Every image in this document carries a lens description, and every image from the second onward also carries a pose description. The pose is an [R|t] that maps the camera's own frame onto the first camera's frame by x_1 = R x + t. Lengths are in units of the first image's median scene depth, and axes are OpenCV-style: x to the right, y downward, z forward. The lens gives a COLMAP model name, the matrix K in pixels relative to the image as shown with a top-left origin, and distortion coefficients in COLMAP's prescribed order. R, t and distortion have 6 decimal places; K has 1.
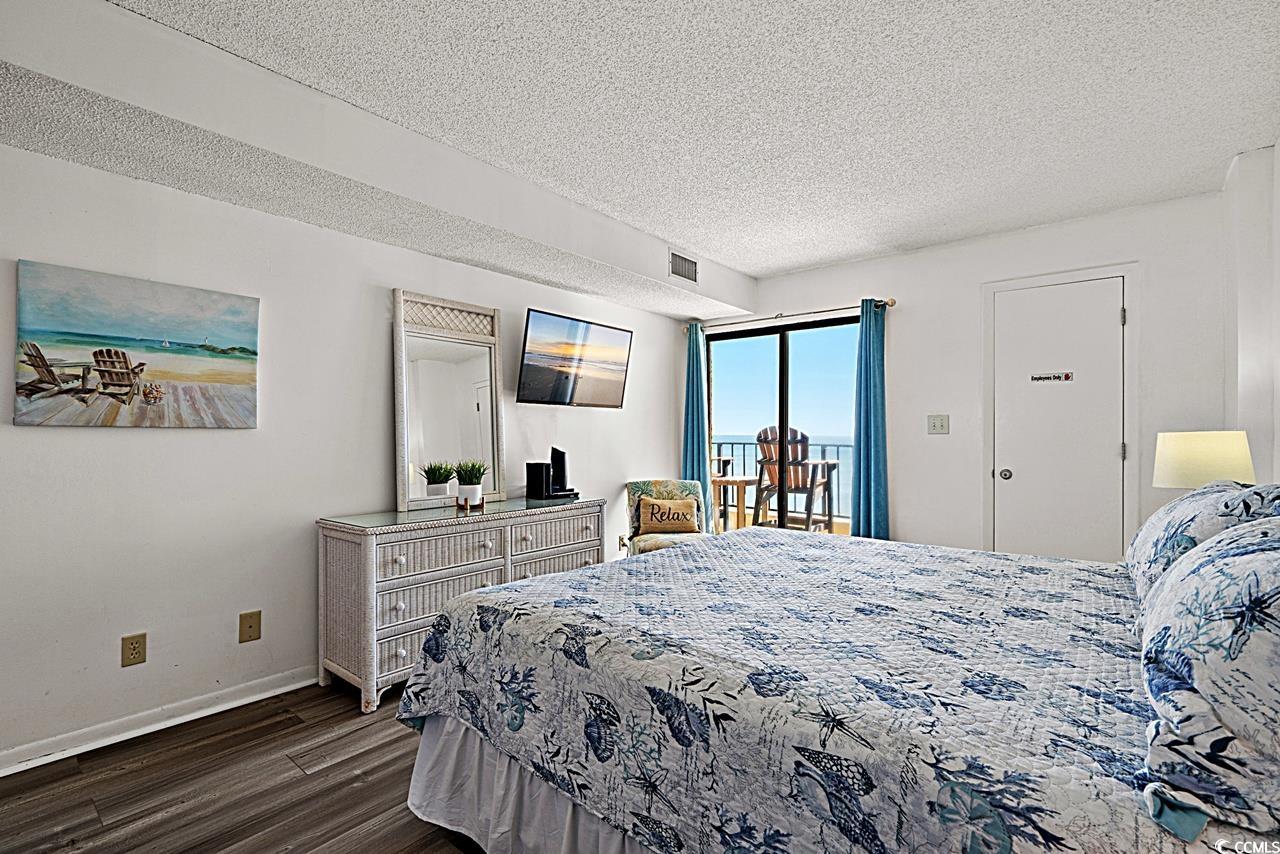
lens RADIAL K [[581.2, 0, 643.1], [0, 581.2, 430.2], [0, 0, 1]] dist [-0.003801, 0.000172]
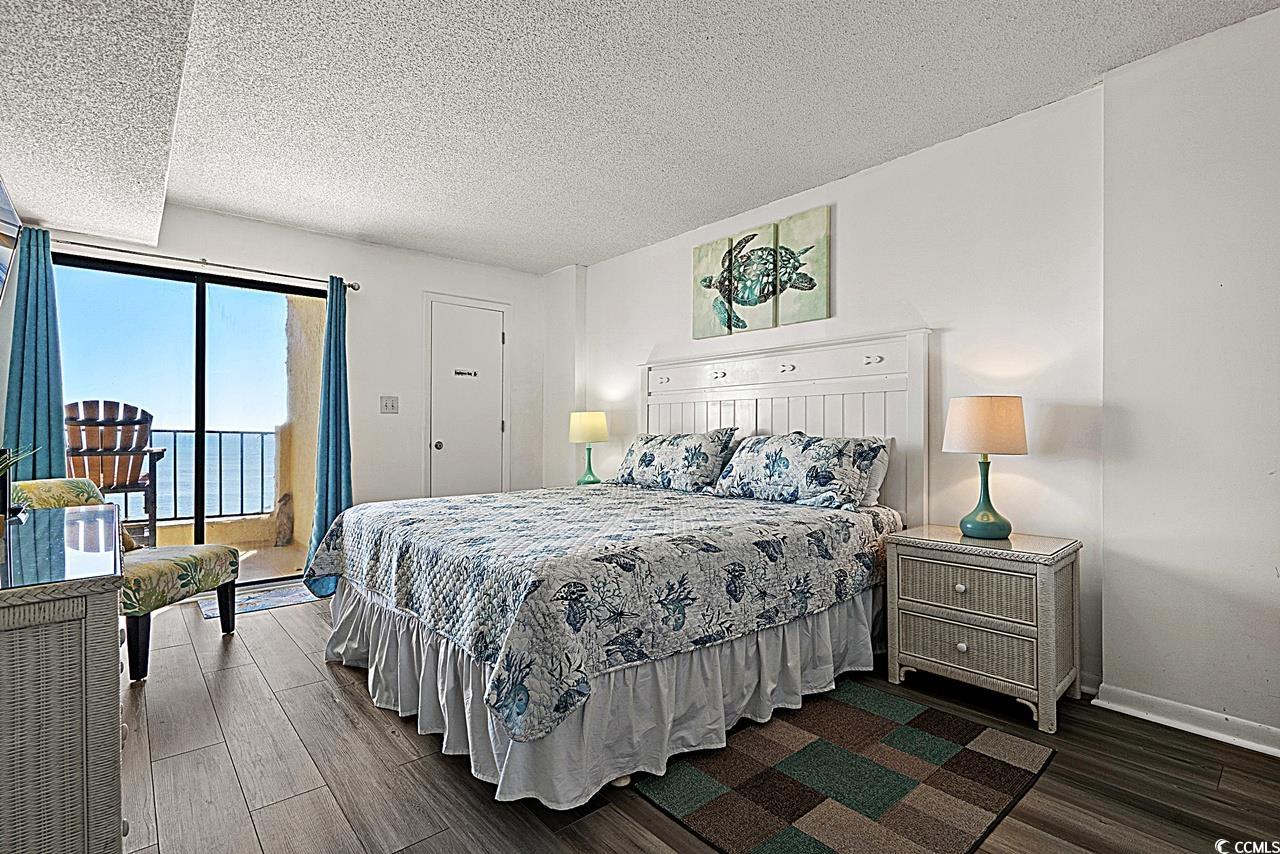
lens RADIAL K [[581.2, 0, 650.0], [0, 581.2, 429.1], [0, 0, 1]] dist [-0.003801, 0.000172]
pose [[0.153901, -0.001692, 0.988085, -0.628189], [-0.006146, 0.999978, 0.002670, 0.037050], [-0.988067, -0.006484, 0.153887, 0.375566]]
